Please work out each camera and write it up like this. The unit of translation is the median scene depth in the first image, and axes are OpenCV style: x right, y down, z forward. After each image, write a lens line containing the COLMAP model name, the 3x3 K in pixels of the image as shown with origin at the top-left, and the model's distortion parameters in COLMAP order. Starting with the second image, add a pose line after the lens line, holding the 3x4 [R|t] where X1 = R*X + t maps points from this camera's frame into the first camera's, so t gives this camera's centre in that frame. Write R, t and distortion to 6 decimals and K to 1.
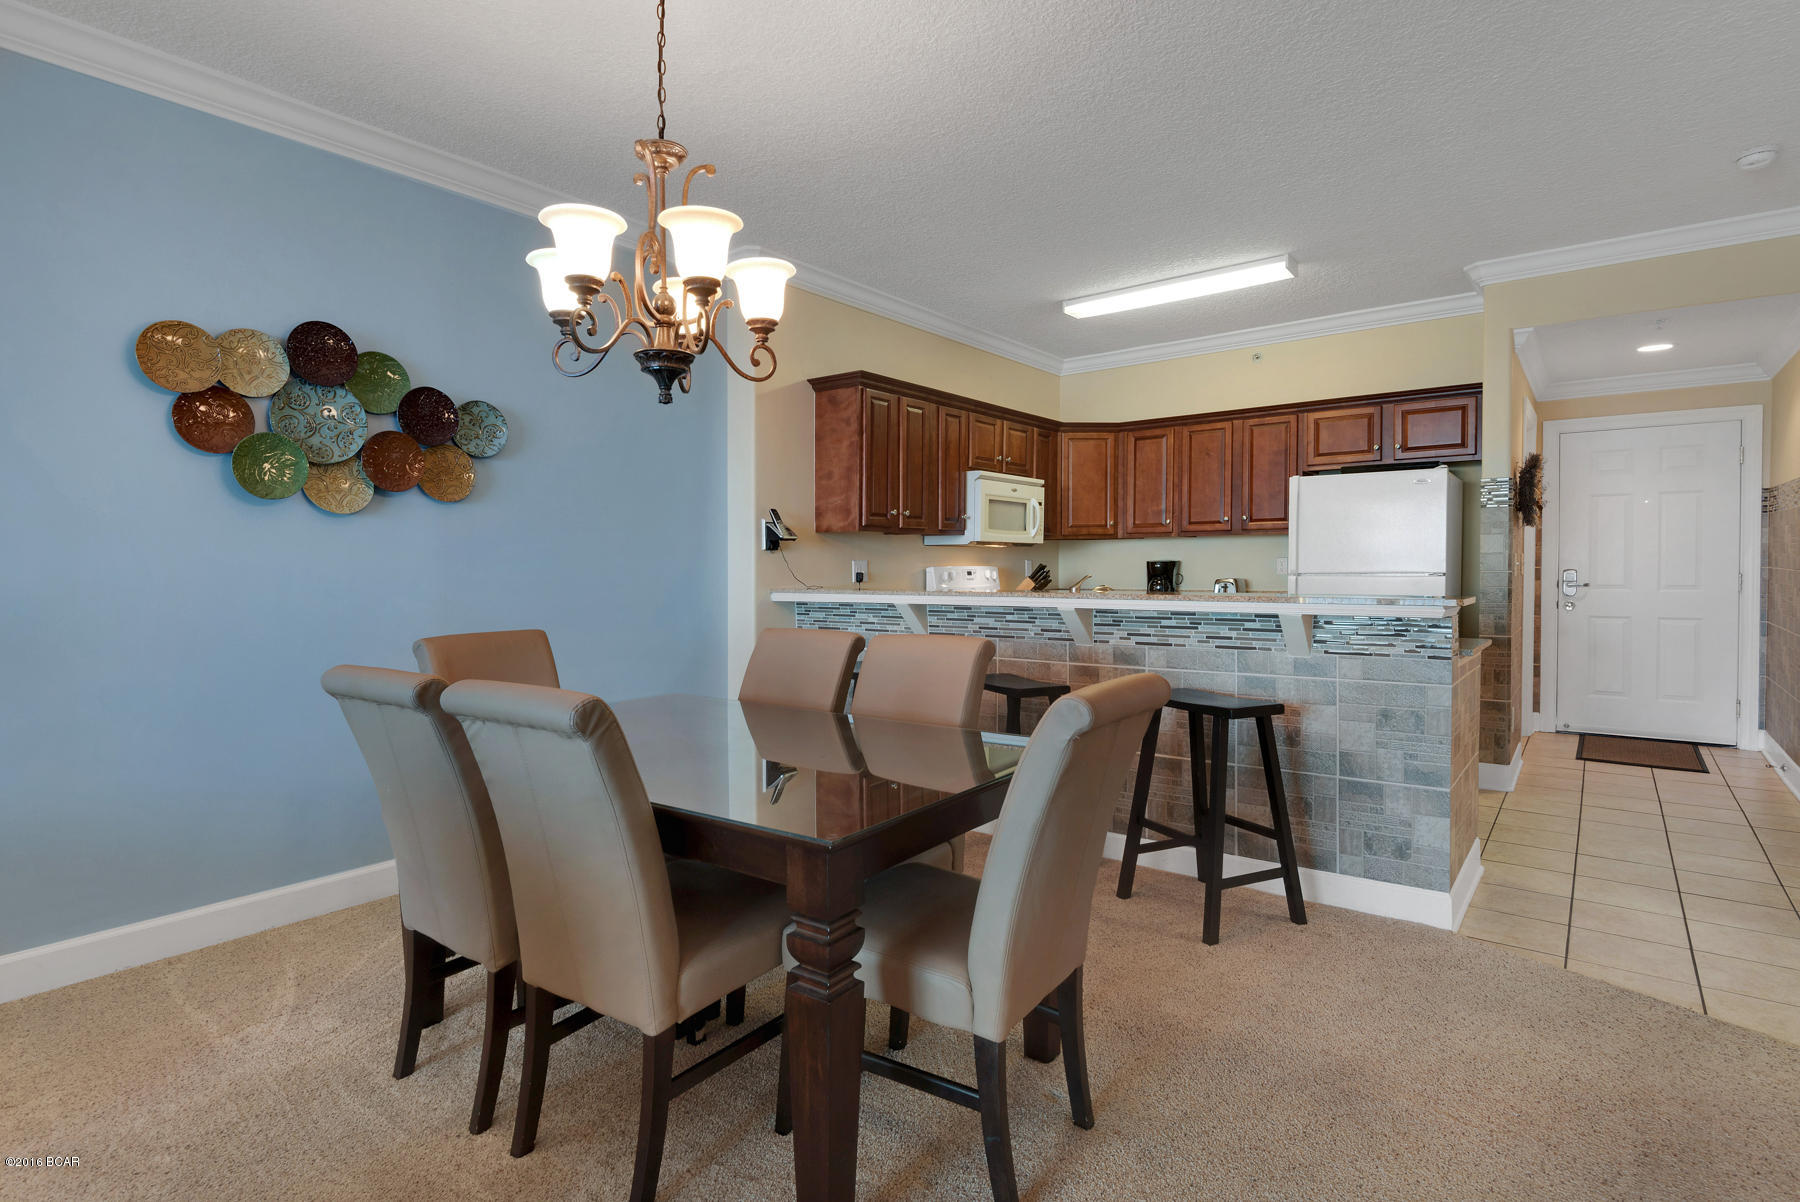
lens RADIAL K [[881.1, 0, 898.7], [0, 881.1, 587.3], [0, 0, 1]] dist [0.013999, -0.004256]
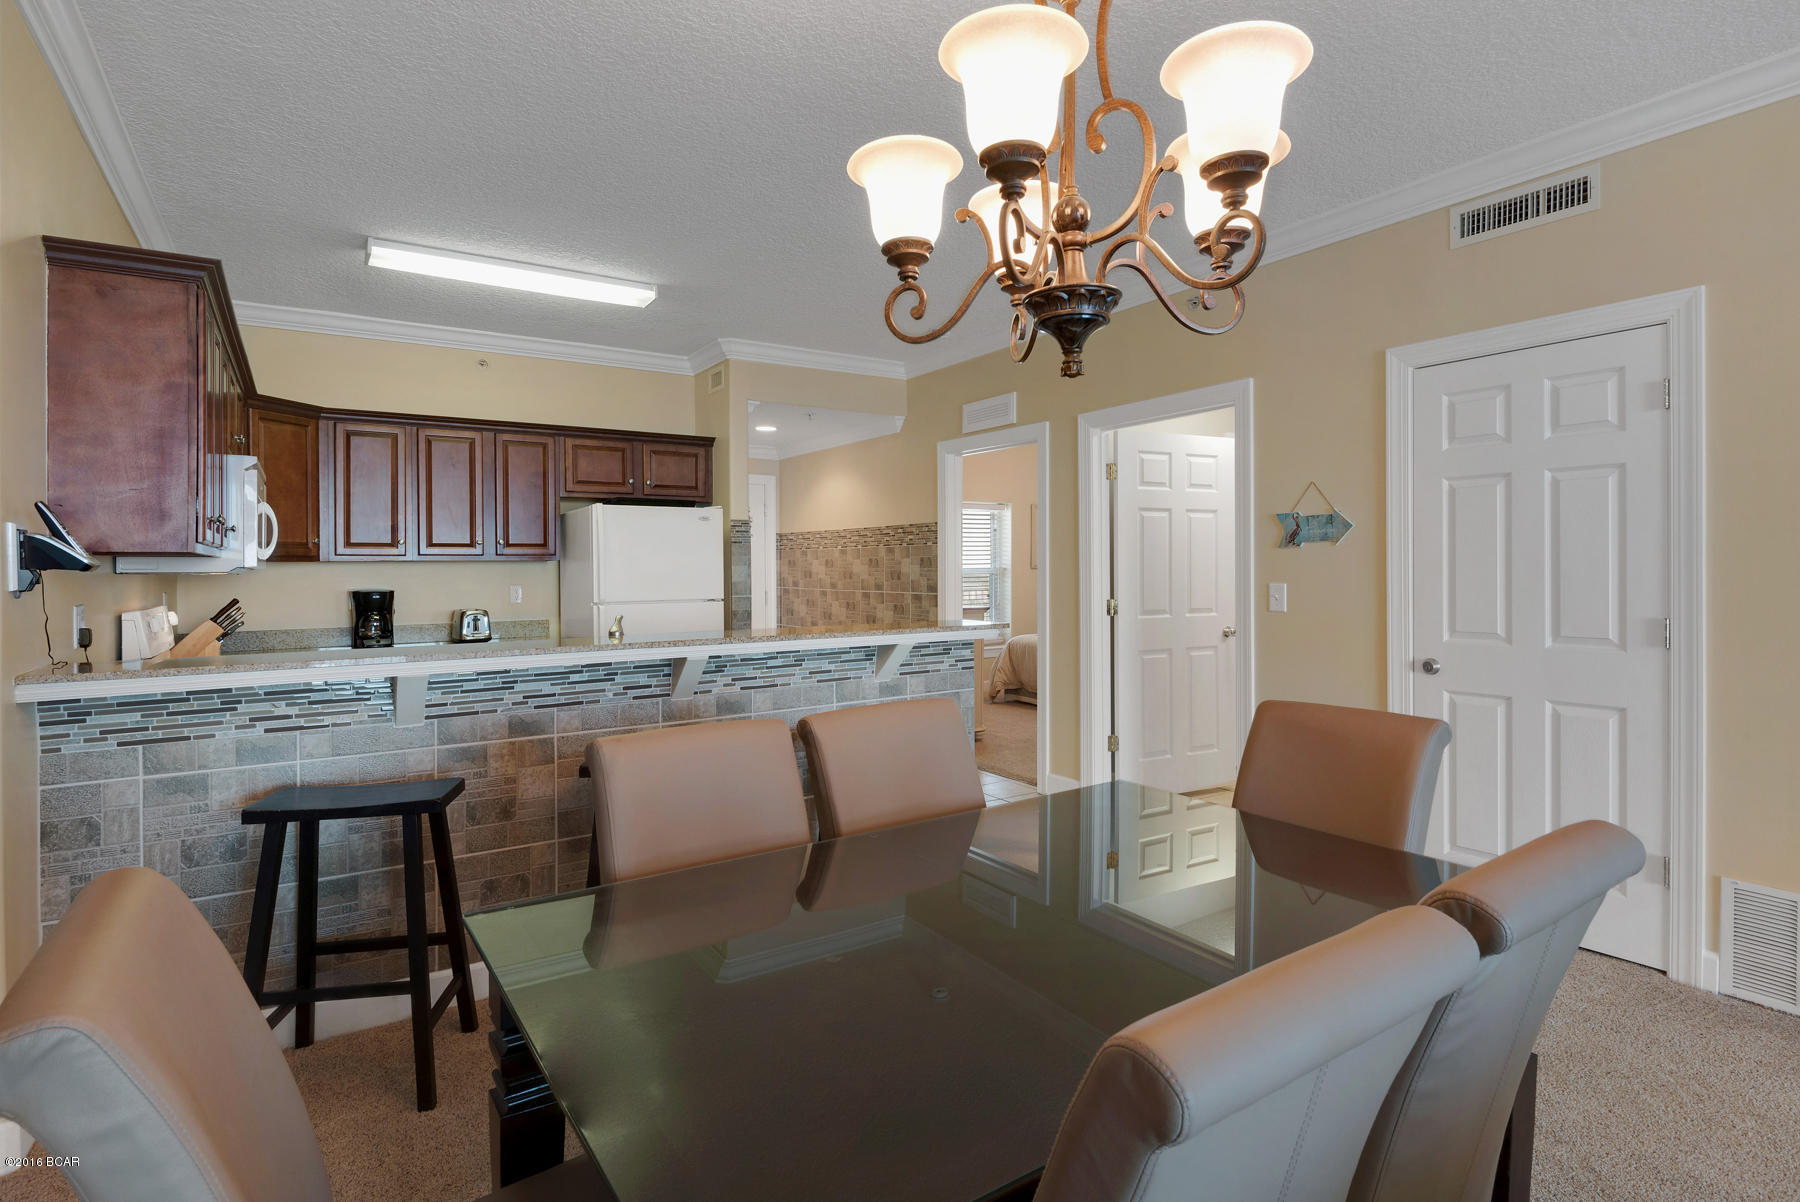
lens RADIAL K [[881.1, 0, 897.6], [0, 881.1, 583.0], [0, 0, 1]] dist [0.013999, -0.004256]
pose [[0.345954, -0.010593, 0.938192, -0.412039], [0.033352, 0.999443, -0.001014, -0.030640], [-0.937658, 0.031642, 0.346115, 0.416300]]
